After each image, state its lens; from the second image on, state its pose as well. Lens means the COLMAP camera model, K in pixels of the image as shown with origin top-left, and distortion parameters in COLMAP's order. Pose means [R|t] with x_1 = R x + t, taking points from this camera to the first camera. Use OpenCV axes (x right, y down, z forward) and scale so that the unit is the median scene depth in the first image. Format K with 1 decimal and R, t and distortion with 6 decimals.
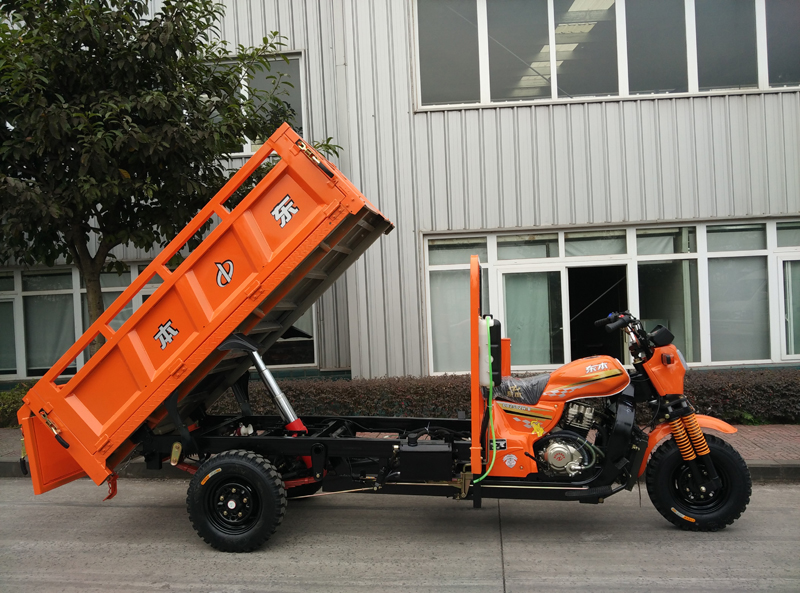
lens RADIAL K [[584.0, 0, 368.1], [0, 584.0, 310.3], [0, 0, 1]] dist [-0.003840, -0.016370]
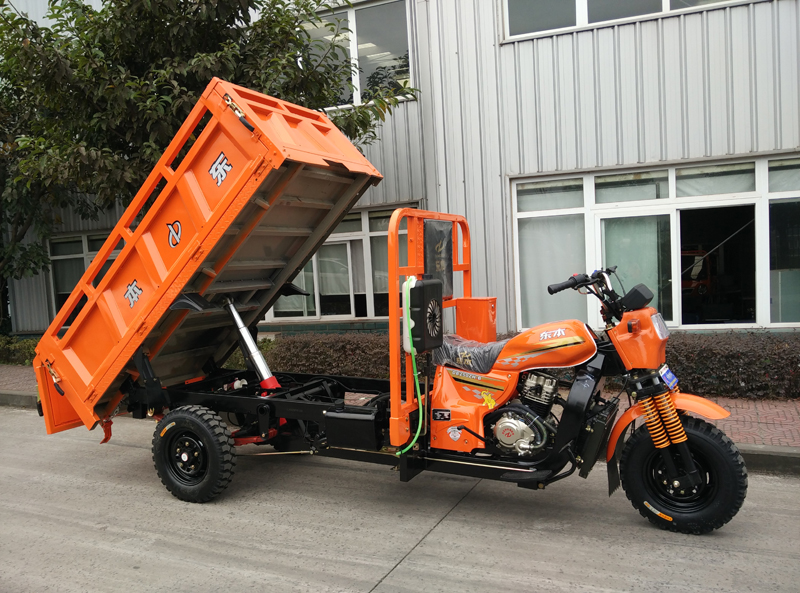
lens RADIAL K [[584.0, 0, 351.9], [0, 584.0, 303.0], [0, 0, 1]] dist [-0.003840, -0.016370]
pose [[0.963500, 0.006548, -0.267629, 0.325060], [0.013302, 0.997295, 0.072287, -0.012918], [0.267378, -0.073209, 0.960807, 0.095432]]
